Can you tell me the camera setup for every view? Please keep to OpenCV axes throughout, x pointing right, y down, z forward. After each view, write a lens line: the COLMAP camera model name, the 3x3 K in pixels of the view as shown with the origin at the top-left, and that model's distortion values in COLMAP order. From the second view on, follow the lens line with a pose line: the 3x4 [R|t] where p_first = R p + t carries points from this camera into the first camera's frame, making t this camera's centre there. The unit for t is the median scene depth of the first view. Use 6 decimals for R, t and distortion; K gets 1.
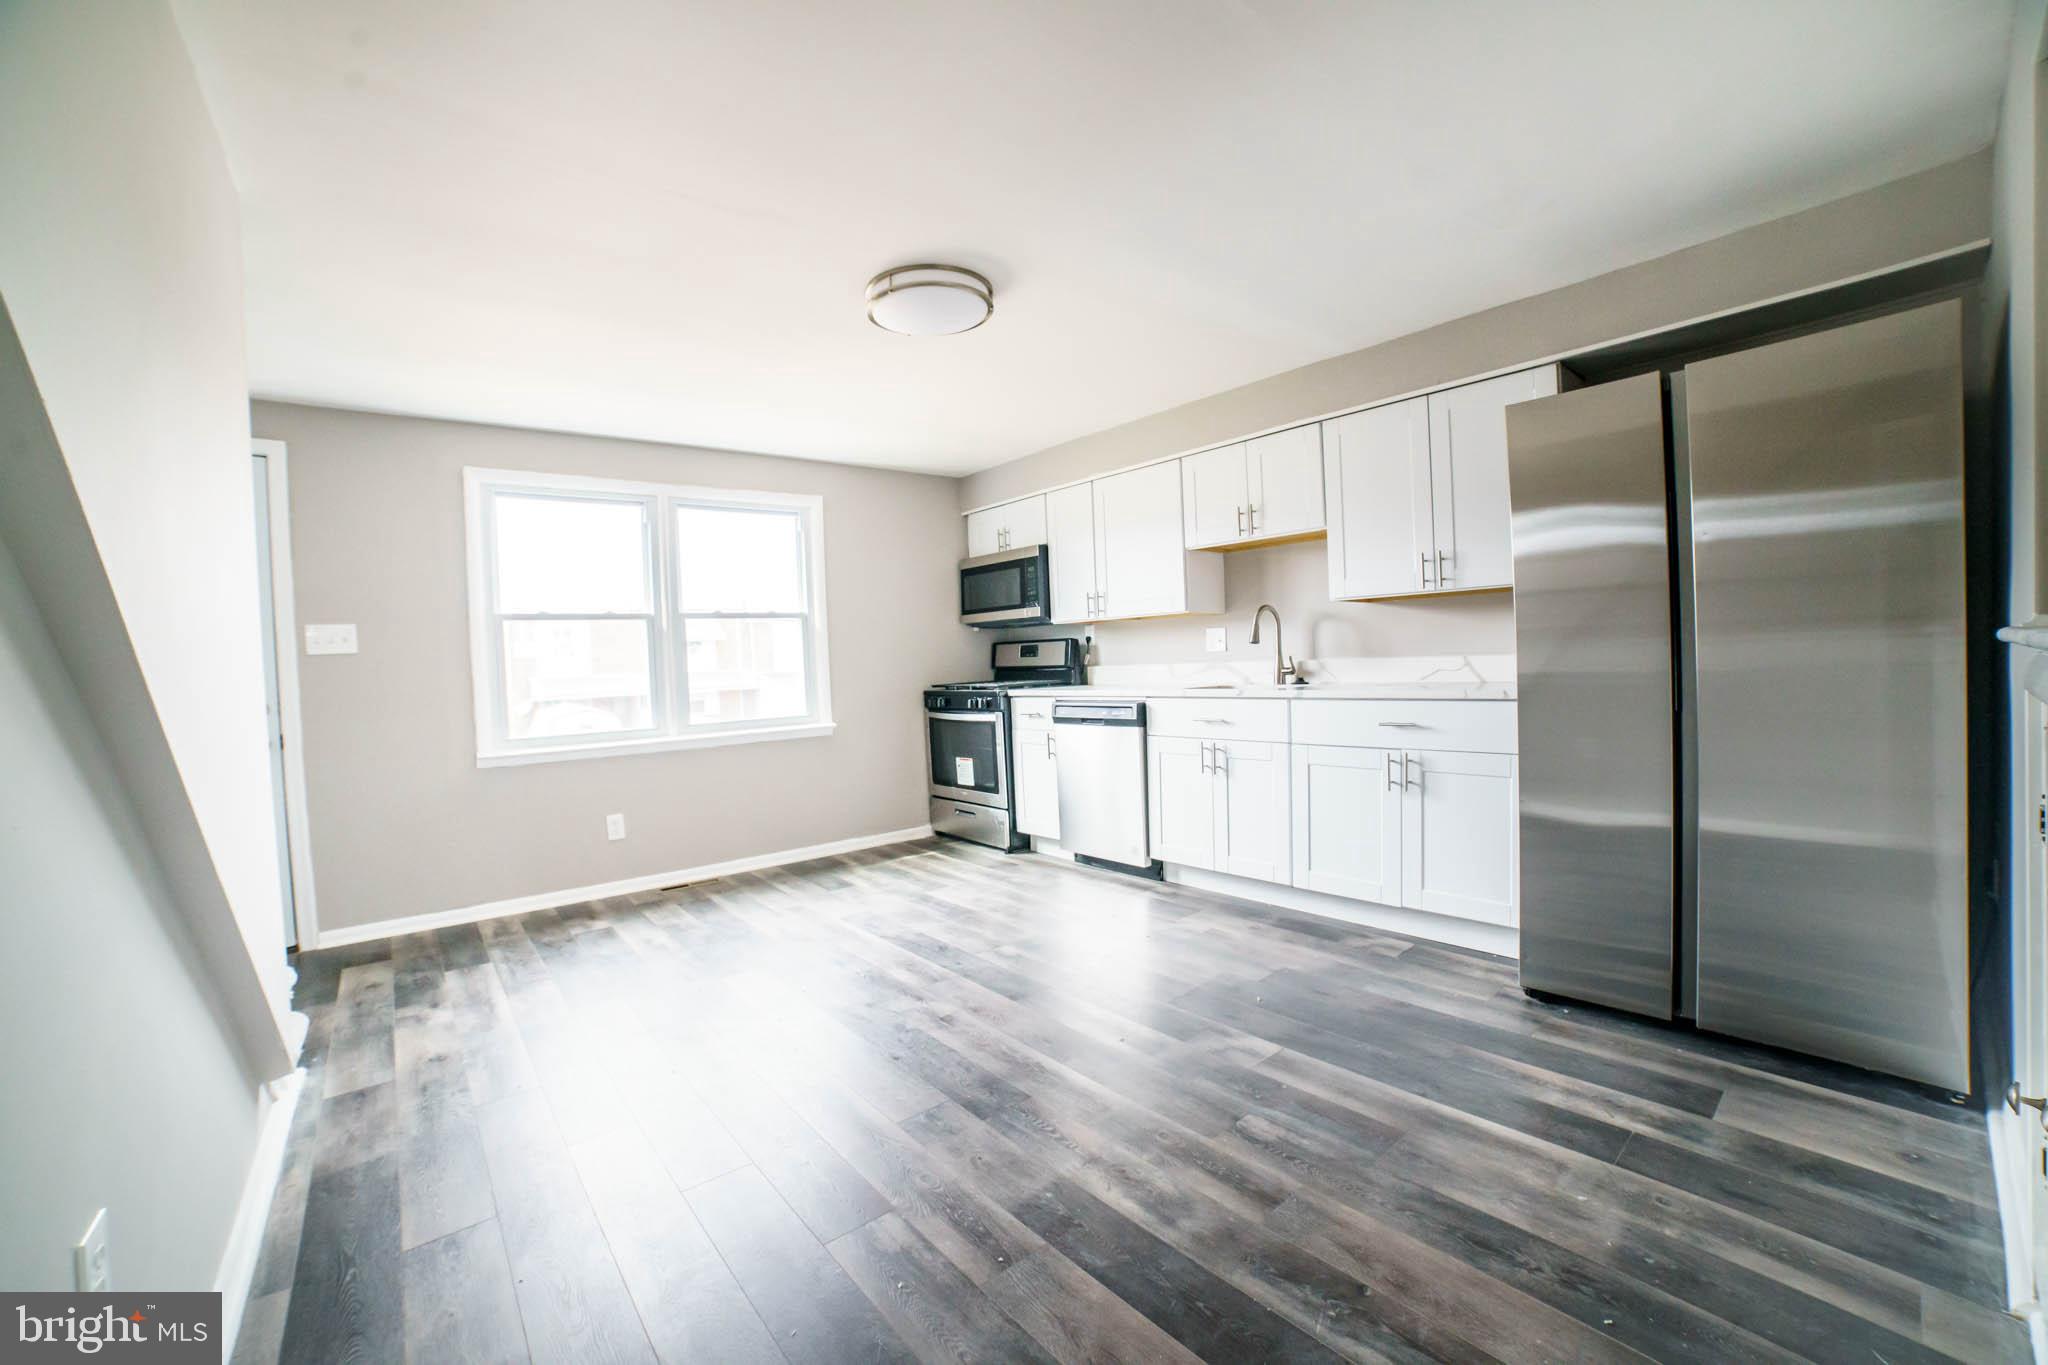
lens RADIAL K [[818.8, 0, 1028.5], [0, 818.8, 683.7], [0, 0, 1]] dist [-0.108077, 0.035784]
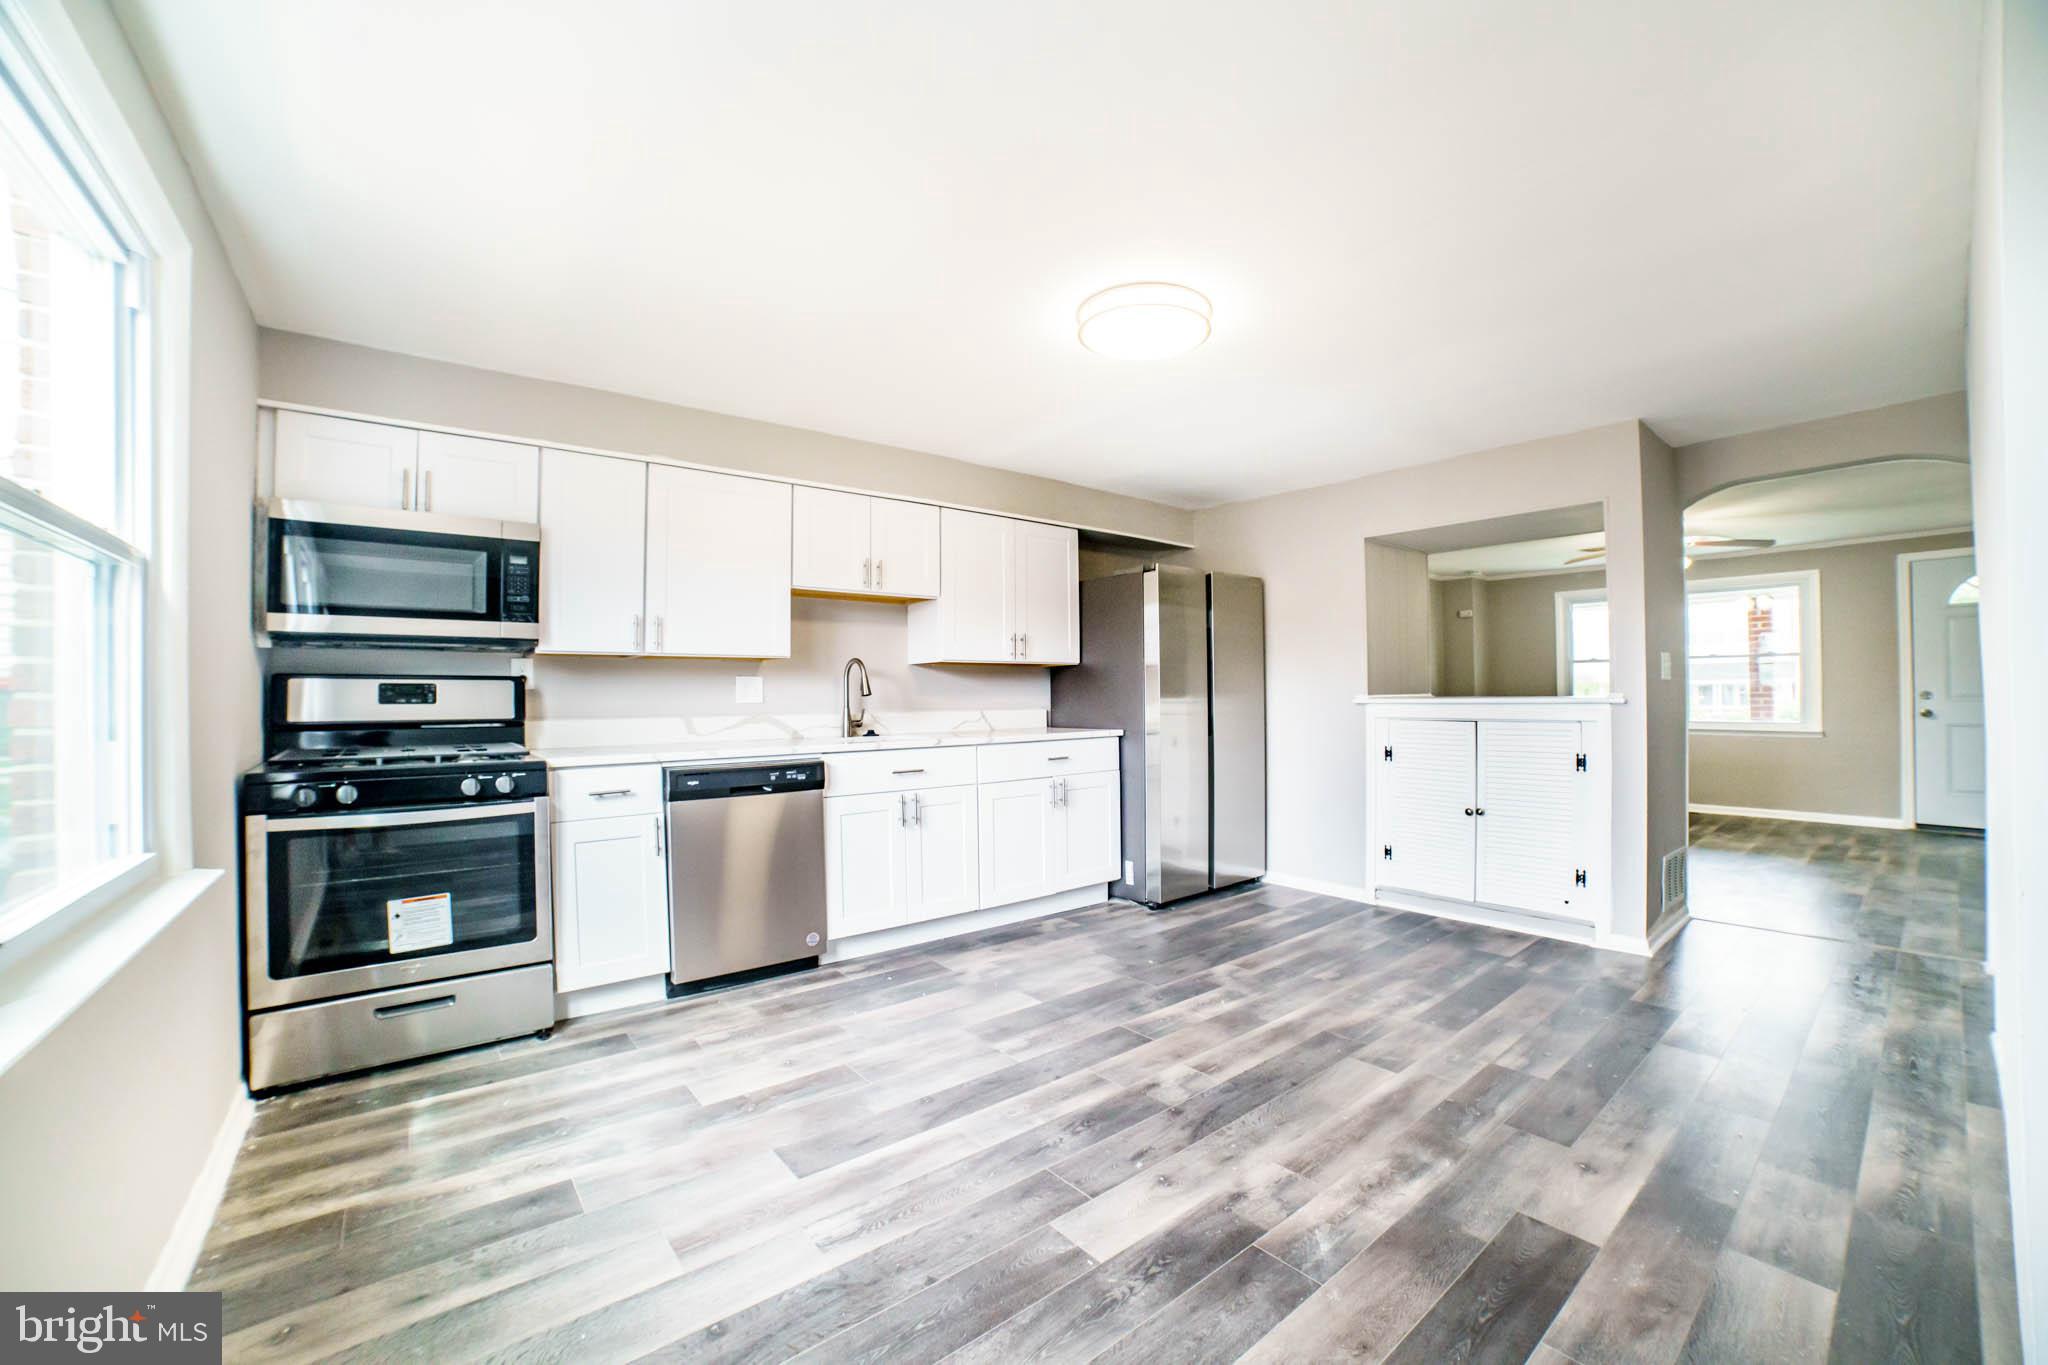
lens RADIAL K [[818.8, 0, 1028.5], [0, 818.8, 683.7], [0, 0, 1]] dist [-0.108077, 0.035784]
pose [[0.010054, 0.054749, 0.998450, -0.717743], [0.037512, 0.997776, -0.055090, -0.001651], [-0.999246, 0.038008, 0.007978, 0.777002]]
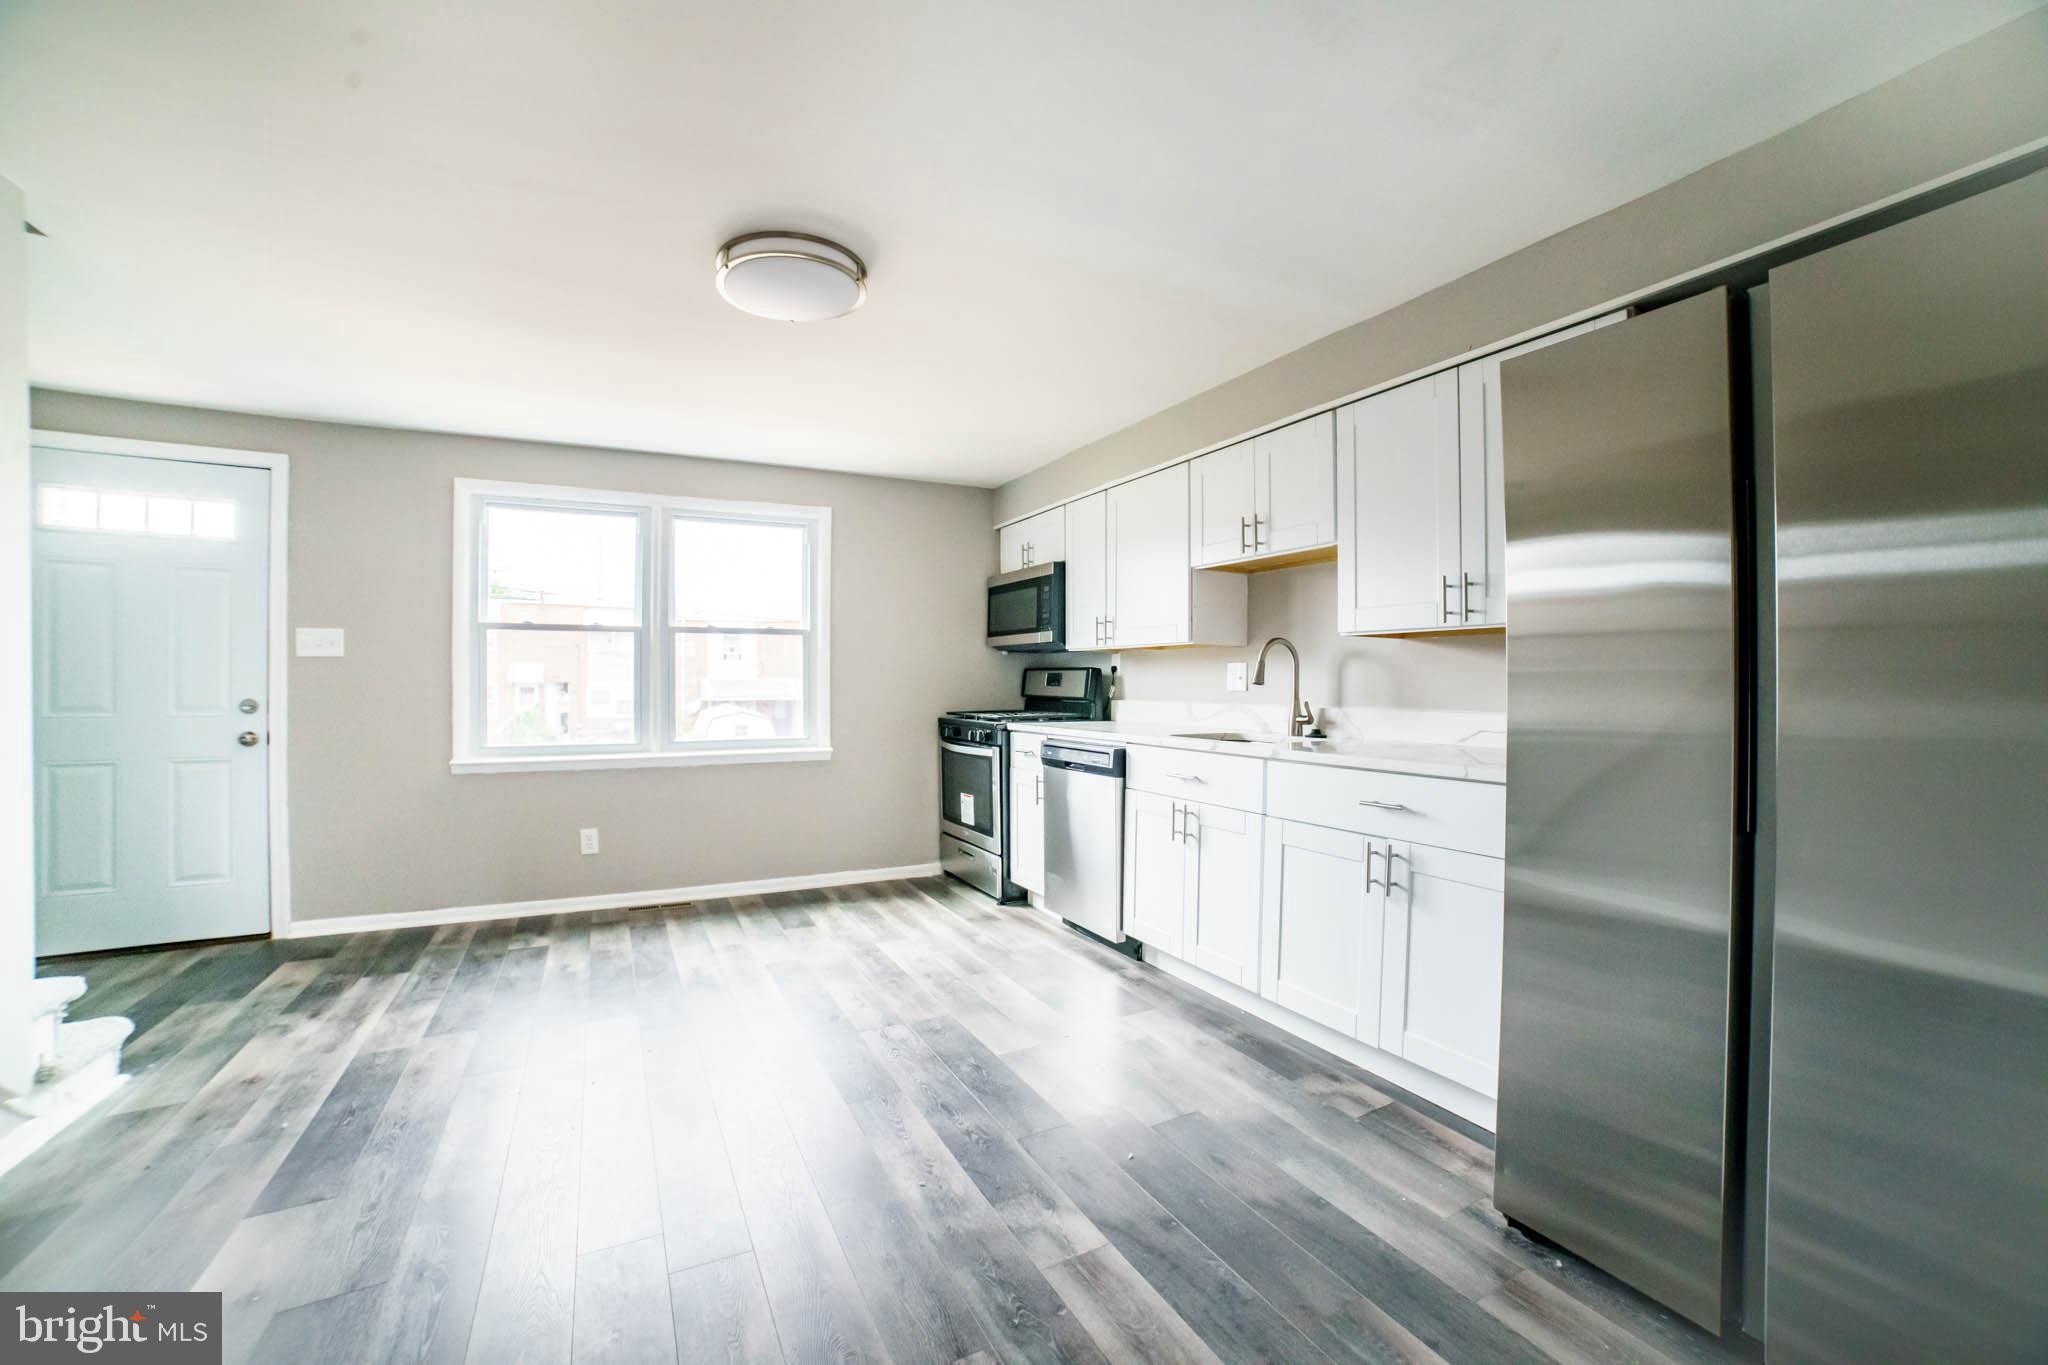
lens RADIAL K [[818.8, 0, 1028.5], [0, 818.8, 683.7], [0, 0, 1]] dist [-0.108077, 0.035784]
pose [[0.977540, 0.042508, -0.206418, 0.217395], [-0.047056, 0.998745, -0.017172, -0.024986], [0.205428, 0.026500, 0.978313, 0.152524]]
